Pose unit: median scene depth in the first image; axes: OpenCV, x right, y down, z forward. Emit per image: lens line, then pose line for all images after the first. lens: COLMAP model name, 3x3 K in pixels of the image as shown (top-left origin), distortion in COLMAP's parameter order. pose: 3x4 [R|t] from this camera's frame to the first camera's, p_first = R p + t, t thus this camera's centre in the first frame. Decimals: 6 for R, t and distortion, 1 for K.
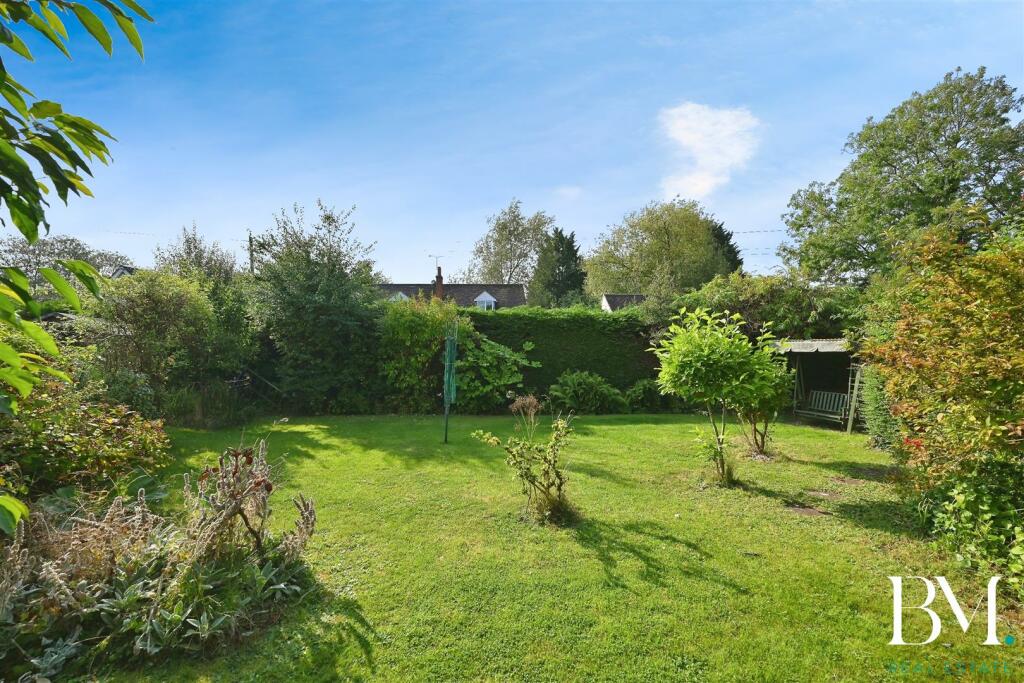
lens RADIAL K [[419.3, 0, 512.0], [0, 419.3, 341.5], [0, 0, 1]] dist [-0.000731, 0.000046]
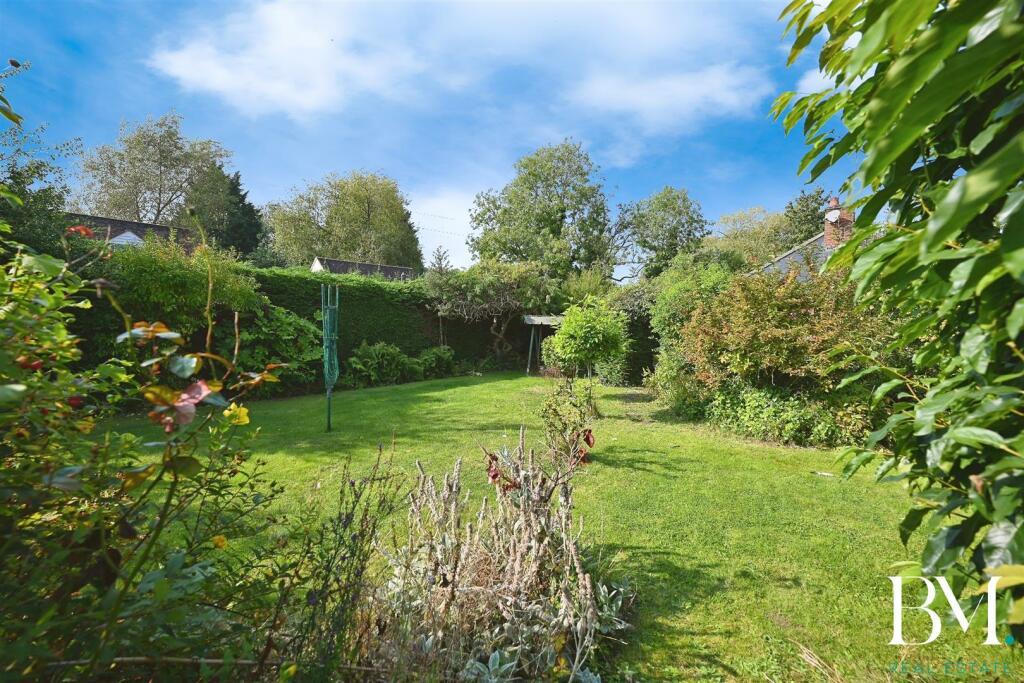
lens RADIAL K [[419.3, 0, 512.0], [0, 419.3, 341.5], [0, 0, 1]] dist [-0.000731, 0.000046]
pose [[0.687570, -0.024043, 0.725720, -0.194655], [-0.033265, 0.997359, 0.064558, -0.002663], [-0.725356, -0.068529, 0.684954, 0.058954]]
